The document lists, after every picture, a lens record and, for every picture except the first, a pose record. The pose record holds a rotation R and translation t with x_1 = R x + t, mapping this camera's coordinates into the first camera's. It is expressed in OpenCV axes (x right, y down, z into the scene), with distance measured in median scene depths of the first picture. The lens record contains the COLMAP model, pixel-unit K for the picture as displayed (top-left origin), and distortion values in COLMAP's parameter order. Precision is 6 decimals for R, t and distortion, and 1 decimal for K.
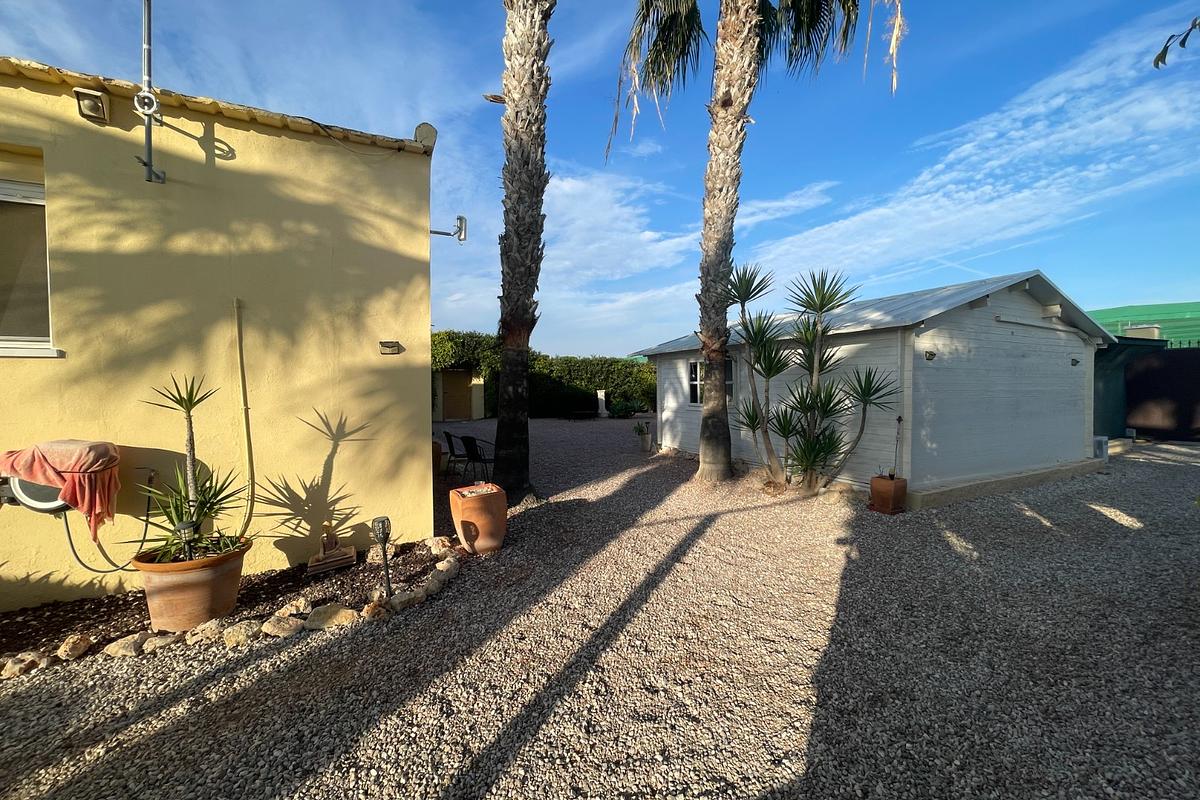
lens RADIAL K [[481.0, 0, 592.6], [0, 481.0, 397.7], [0, 0, 1]] dist [-0.000222, -0.000586]
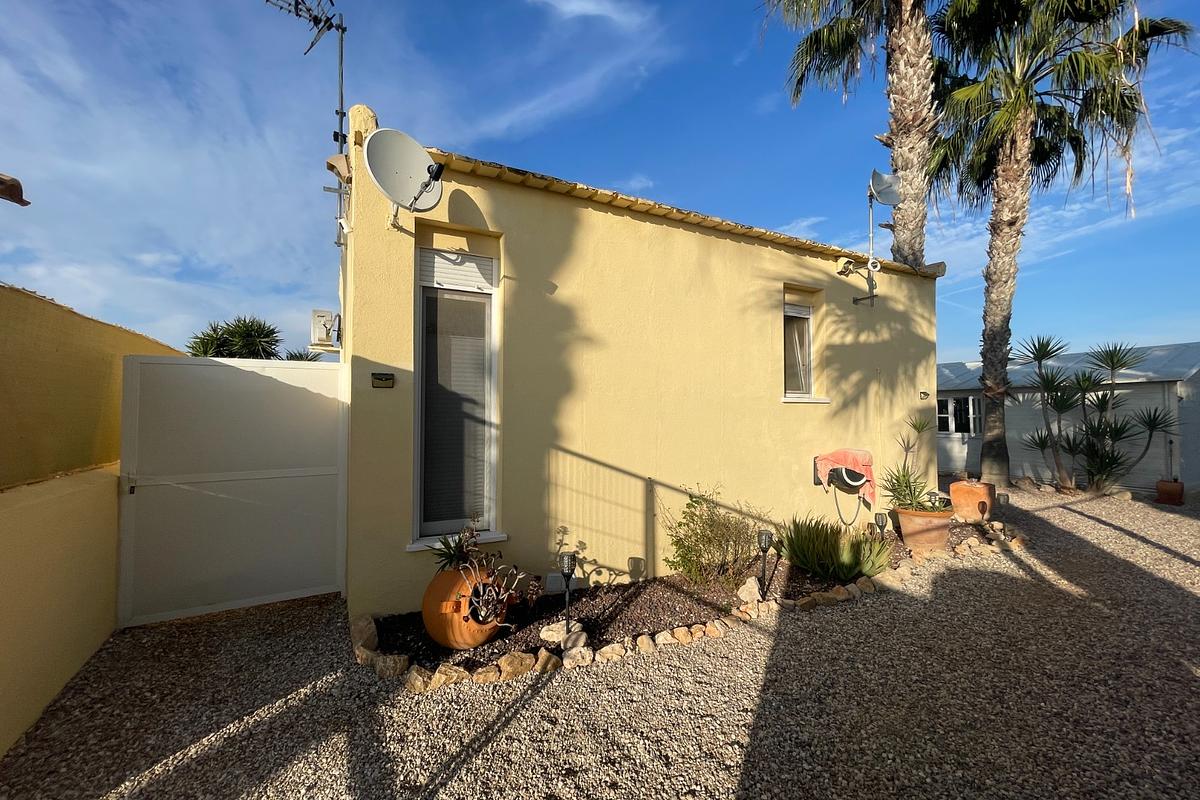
lens RADIAL K [[481.0, 0, 592.4], [0, 481.0, 403.6], [0, 0, 1]] dist [-0.000222, -0.000586]
pose [[0.999818, 0.005038, 0.018404, -0.213498], [-0.004177, 0.998909, -0.046506, 0.000455], [-0.018618, 0.046421, 0.998748, -0.082711]]
